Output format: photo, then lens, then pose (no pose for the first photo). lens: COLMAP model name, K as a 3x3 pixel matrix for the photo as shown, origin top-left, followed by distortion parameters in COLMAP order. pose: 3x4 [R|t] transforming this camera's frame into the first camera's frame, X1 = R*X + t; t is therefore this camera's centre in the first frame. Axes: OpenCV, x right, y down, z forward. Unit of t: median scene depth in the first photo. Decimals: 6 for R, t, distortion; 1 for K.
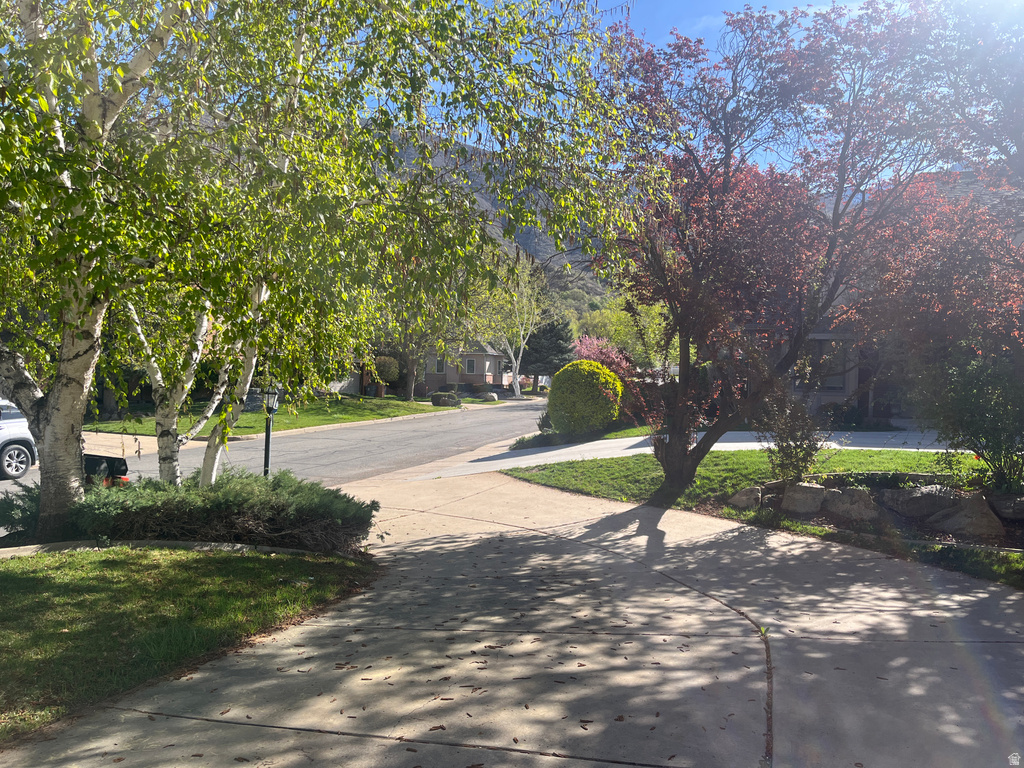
lens RADIAL K [[772.4, 0, 512.2], [0, 772.4, 384.5], [0, 0, 1]] dist [0.033312, -0.041494]
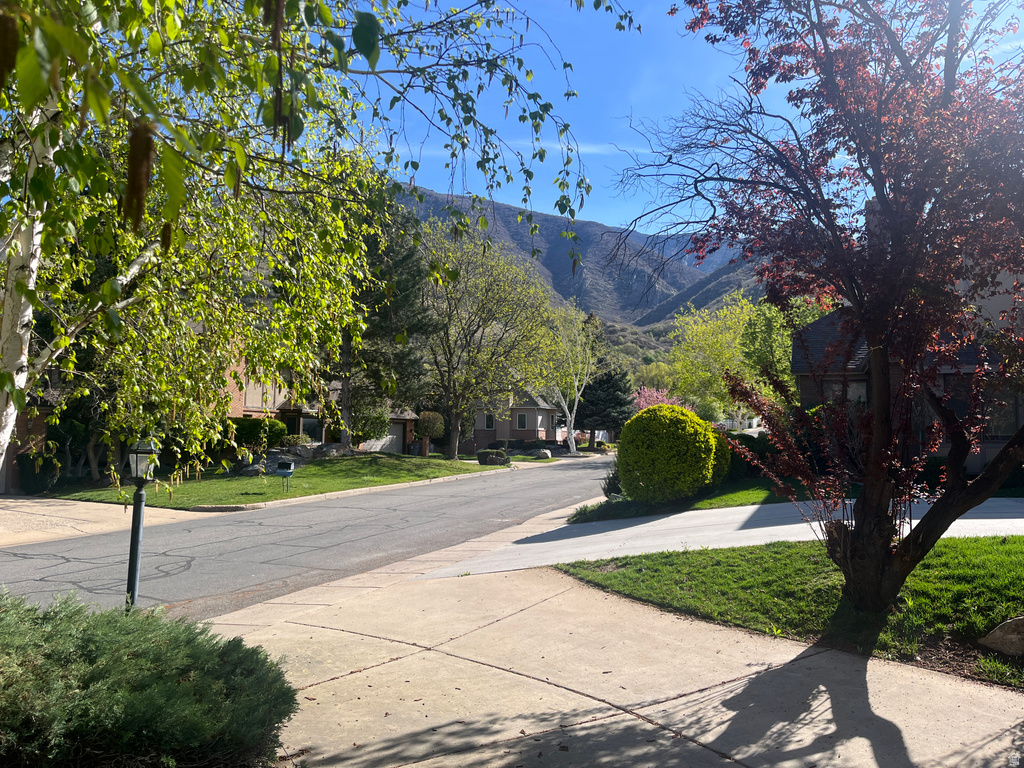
lens RADIAL K [[772.4, 0, 508.6], [0, 772.4, 378.7], [0, 0, 1]] dist [0.033312, -0.041494]
pose [[0.997206, -0.019043, -0.072239, -0.002434], [0.013109, 0.996567, -0.081751, 0.002175], [0.073547, 0.080576, 0.994031, 0.131742]]
